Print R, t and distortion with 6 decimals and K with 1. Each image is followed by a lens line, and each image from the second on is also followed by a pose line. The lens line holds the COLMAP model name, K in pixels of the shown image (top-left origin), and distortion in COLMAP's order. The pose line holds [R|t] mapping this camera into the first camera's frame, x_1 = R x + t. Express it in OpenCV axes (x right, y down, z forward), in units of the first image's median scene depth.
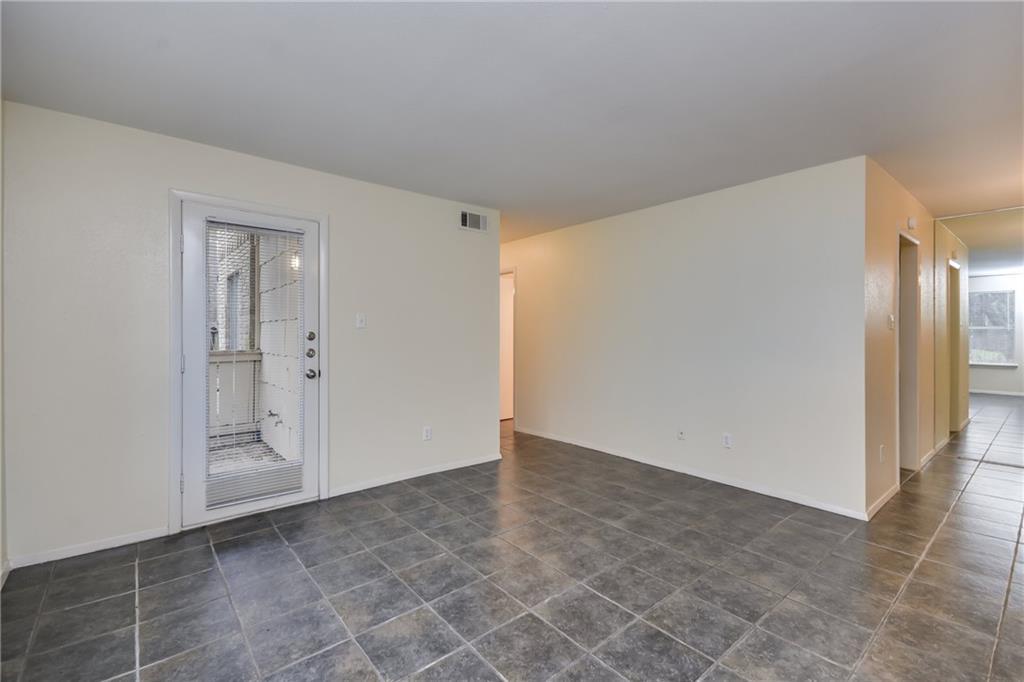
lens RADIAL K [[448.2, 0, 496.6], [0, 448.2, 334.1], [0, 0, 1]] dist [0.001642, -0.000112]
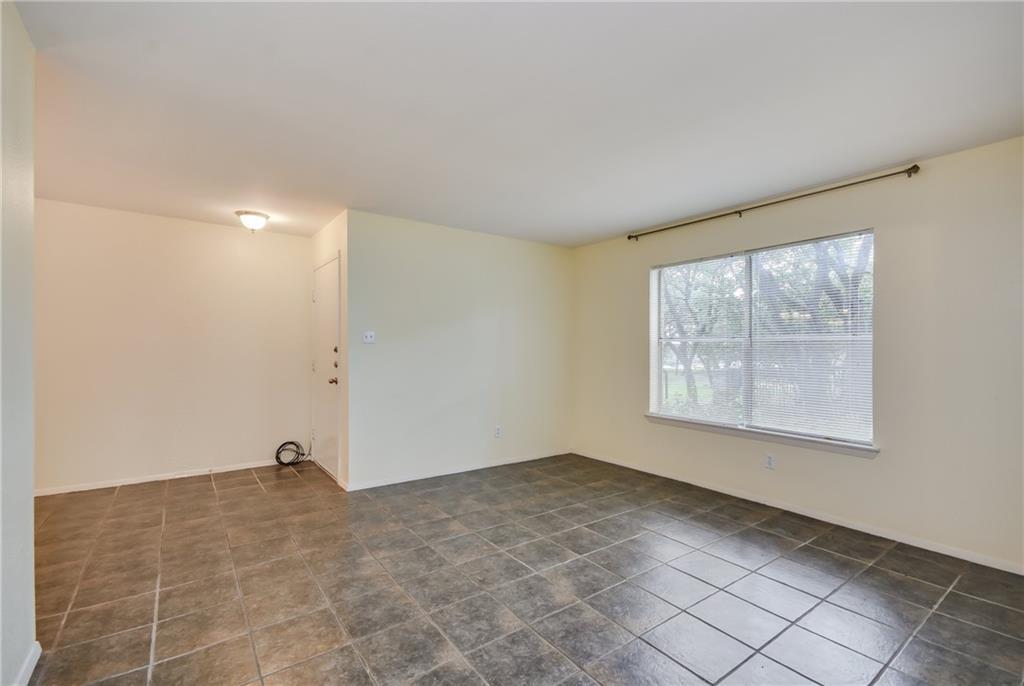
lens RADIAL K [[450.9, 0, 504.5], [0, 450.9, 345.6], [0, 0, 1]] dist [0.010758, -0.000573]
pose [[-0.998835, -0.004945, 0.048004, 0.201323], [-0.005144, 0.999979, -0.004015, -0.005223], [-0.047984, -0.004257, -0.998839, 1.974164]]
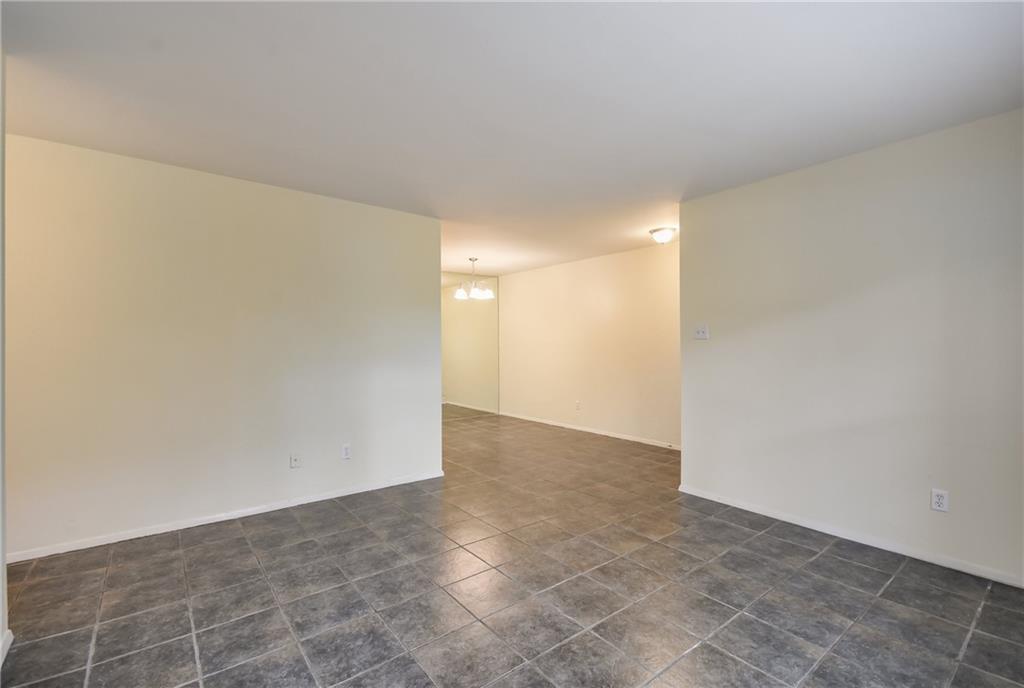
lens RADIAL K [[450.9, 0, 504.5], [0, 450.9, 346.6], [0, 0, 1]] dist [0.010758, -0.000573]
pose [[0.012009, -0.004309, 0.999919, -0.760900], [0.002276, 0.999988, 0.004282, -0.002067], [-0.999925, 0.002225, 0.012018, 0.976184]]
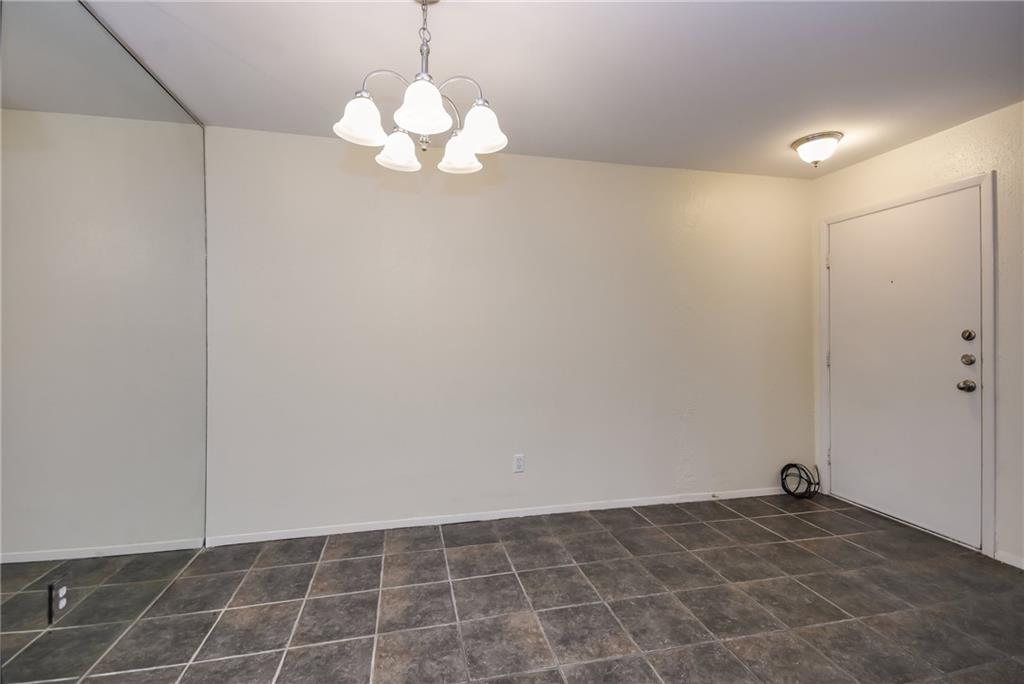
lens RADIAL K [[442.8, 0, 509.3], [0, 442.8, 336.8], [0, 0, 1]] dist [0.020736, -0.004098]
pose [[-0.899507, 0.002253, 0.436901, 1.455501], [0.004018, 0.999987, 0.003115, 0.001110], [-0.436889, 0.004557, -0.899504, 1.708013]]
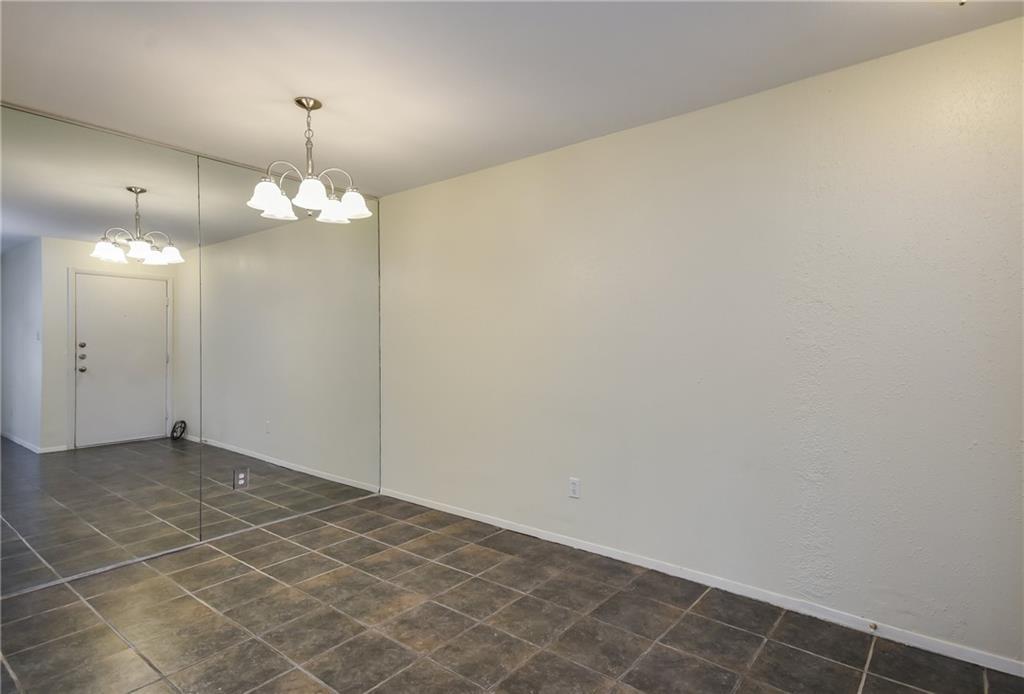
lens RADIAL K [[540.0, 0, 512.0], [0, 540.0, 347.0], [0, 0, 1]] dist [0.035567, 0.000649]
pose [[-0.218436, -0.001525, 0.975850, 0.668257], [0.003725, 0.999990, 0.002396, -0.000742], [-0.975844, 0.004159, -0.218429, 1.024833]]
